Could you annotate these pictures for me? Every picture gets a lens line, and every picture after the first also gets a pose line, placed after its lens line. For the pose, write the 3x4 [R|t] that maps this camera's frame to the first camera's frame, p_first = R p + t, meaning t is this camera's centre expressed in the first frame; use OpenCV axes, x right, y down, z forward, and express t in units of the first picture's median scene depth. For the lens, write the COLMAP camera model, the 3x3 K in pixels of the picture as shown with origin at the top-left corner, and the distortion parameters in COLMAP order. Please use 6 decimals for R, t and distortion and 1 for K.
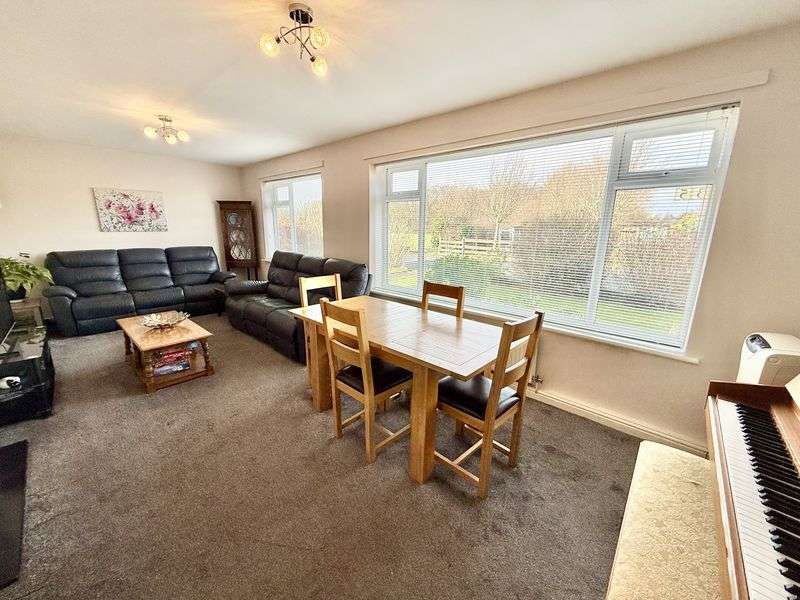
lens RADIAL K [[314.9, 0, 400.0], [0, 314.9, 300.0], [0, 0, 1]] dist [-0.000236, 0.000086]
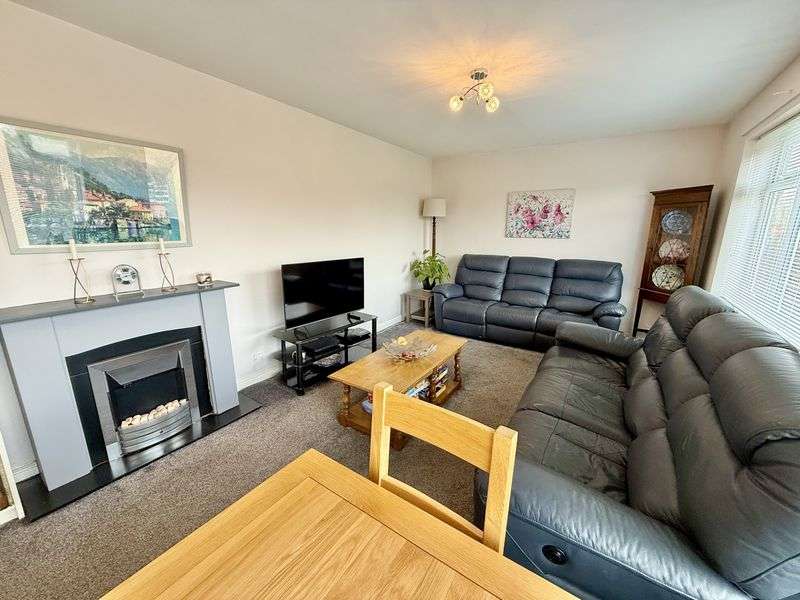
lens RADIAL K [[314.9, 0, 400.0], [0, 314.9, 300.0], [0, 0, 1]] dist [-0.000236, 0.000086]
pose [[0.141815, 0.216433, -0.965943, -0.006917], [-0.231642, 0.955968, 0.180190, -0.122990], [0.962409, 0.198199, 0.185705, 0.509711]]
